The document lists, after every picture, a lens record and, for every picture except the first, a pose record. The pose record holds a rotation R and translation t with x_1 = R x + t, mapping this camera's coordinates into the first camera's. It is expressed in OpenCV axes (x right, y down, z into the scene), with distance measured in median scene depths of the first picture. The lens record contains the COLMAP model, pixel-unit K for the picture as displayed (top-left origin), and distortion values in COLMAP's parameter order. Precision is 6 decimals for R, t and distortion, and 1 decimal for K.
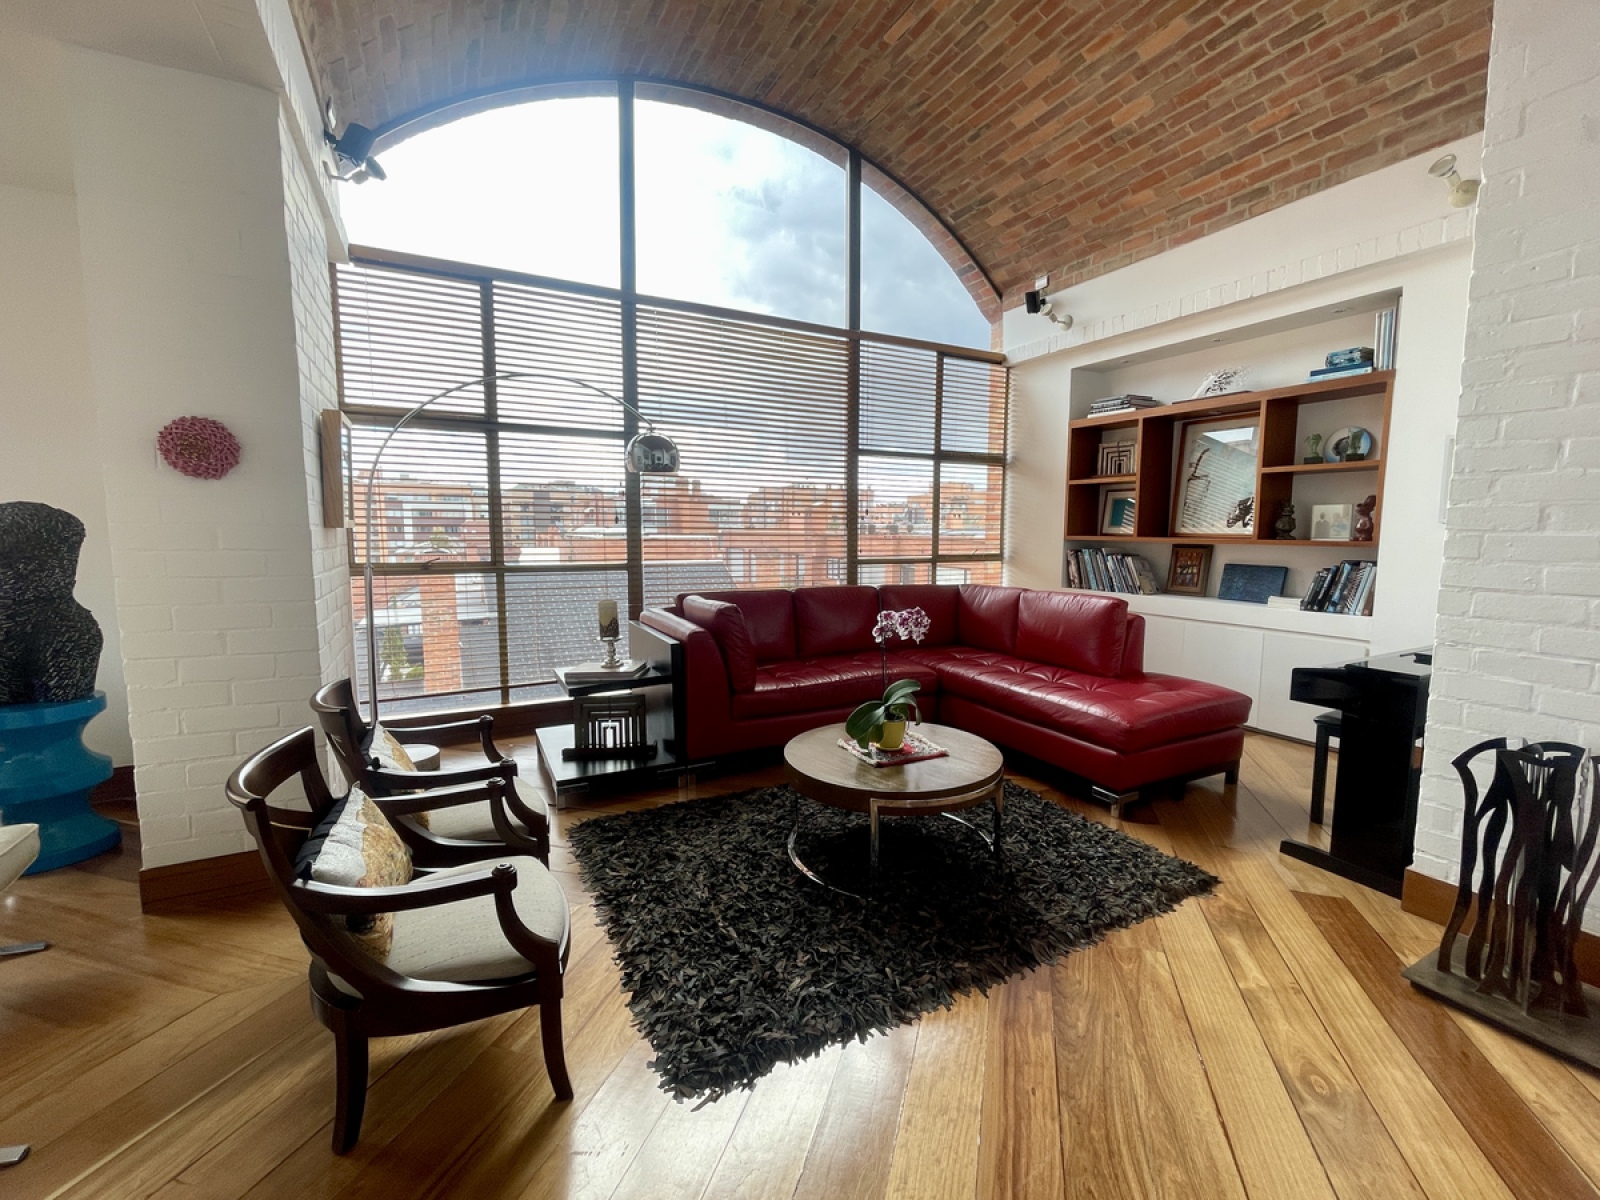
lens RADIAL K [[650.2, 0, 799.6], [0, 650.2, 593.4], [0, 0, 1]] dist [-0.003117, 0.000664]
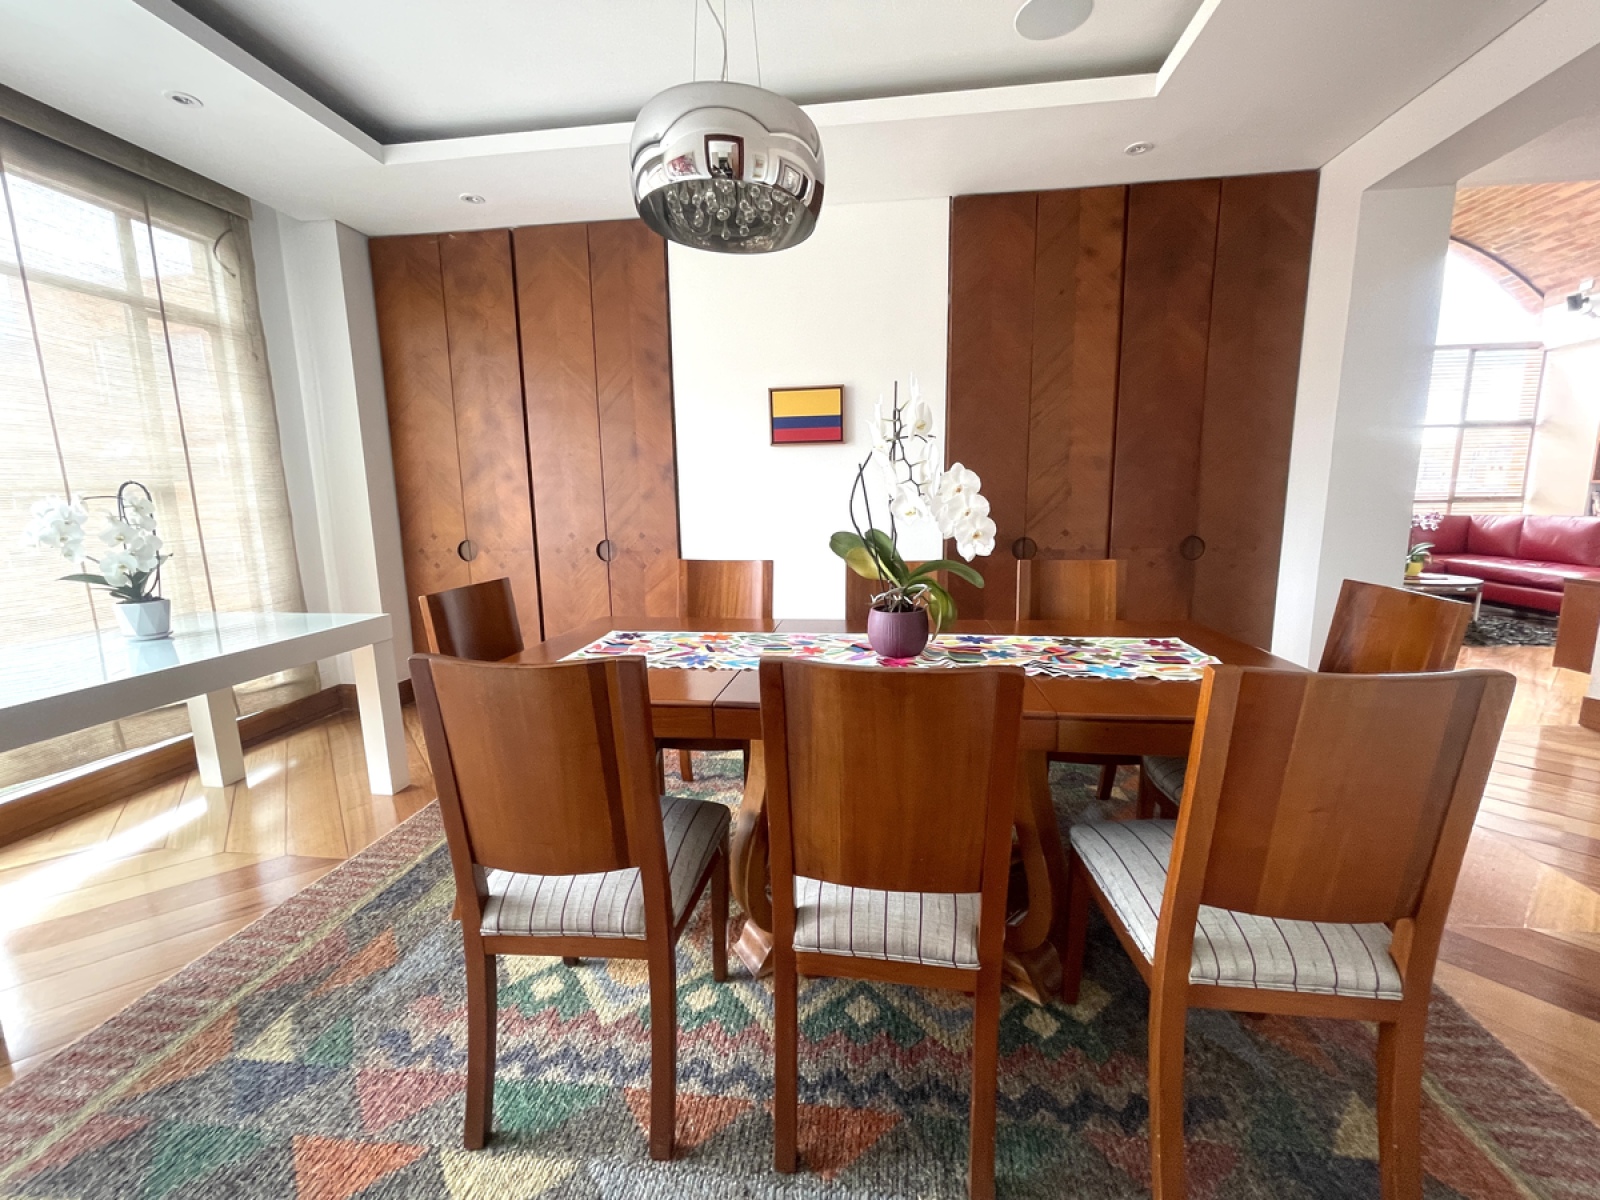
lens RADIAL K [[650.2, 0, 801.0], [0, 650.2, 595.6], [0, 0, 1]] dist [-0.003117, 0.000664]
pose [[0.836495, 0.070423, -0.543431, -0.197030], [-0.037946, 0.996771, 0.070760, 0.111688], [0.546660, -0.038570, 0.836466, -0.978442]]
